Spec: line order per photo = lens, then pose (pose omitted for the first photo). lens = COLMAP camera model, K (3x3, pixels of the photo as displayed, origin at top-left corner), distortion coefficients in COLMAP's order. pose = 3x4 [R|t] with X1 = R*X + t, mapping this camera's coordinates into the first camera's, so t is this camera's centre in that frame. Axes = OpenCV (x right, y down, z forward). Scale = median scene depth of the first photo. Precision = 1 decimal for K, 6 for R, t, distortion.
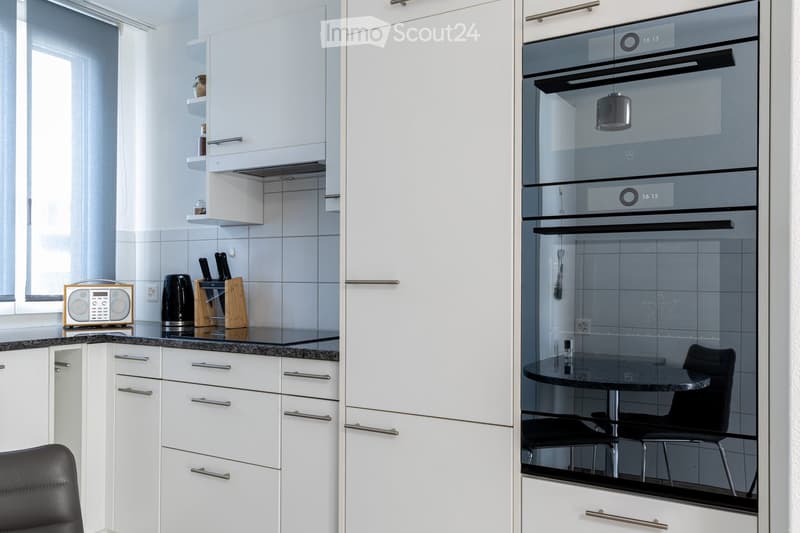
lens RADIAL K [[687.6, 0, 397.9], [0, 687.6, 275.3], [0, 0, 1]] dist [0.038659, -0.004569]
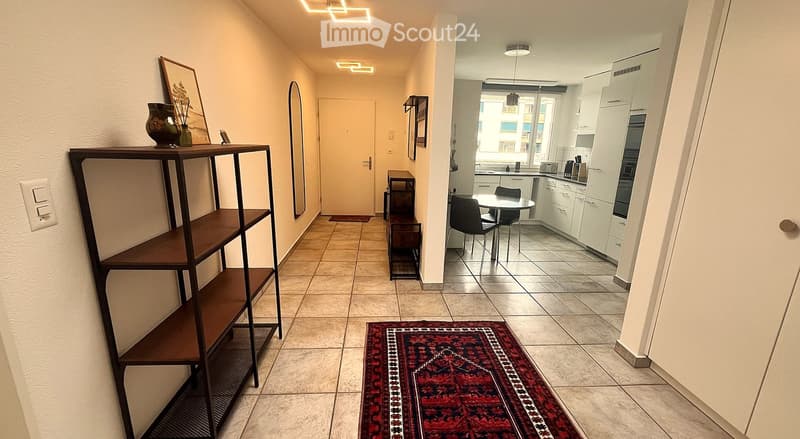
lens RADIAL K [[335.2, 0, 401.7], [0, 335.2, 221.0], [0, 0, 1]] dist [0.000832, 0.000109]
pose [[0.589524, 0.203858, -0.781603, 0.631809], [-0.019964, 0.971011, 0.238201, -0.098210], [0.807504, -0.124822, 0.576504, -0.813481]]
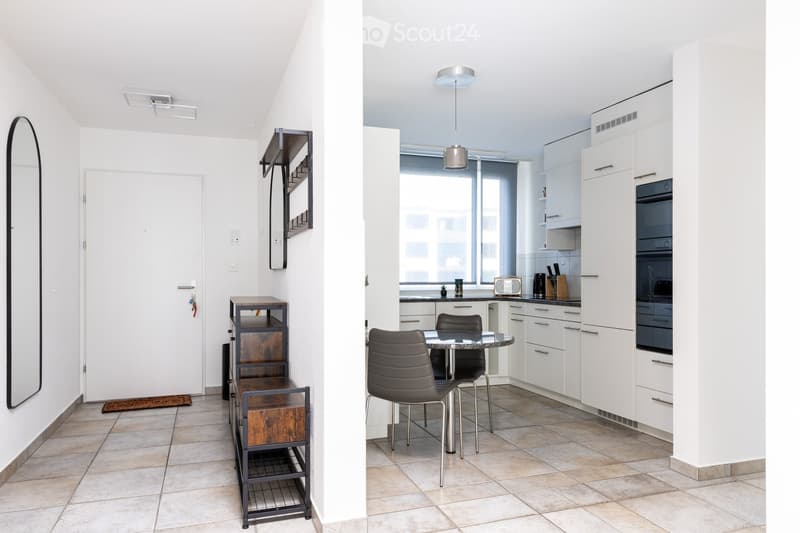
lens RADIAL K [[546.6, 0, 397.1], [0, 546.6, 269.9], [0, 0, 1]] dist [-0.008781, 0.000802]
pose [[0.781358, -0.009566, -0.624010, 0.442213], [0.007173, 0.999954, -0.006348, -0.003888], [0.624042, 0.000484, 0.781391, -0.698289]]
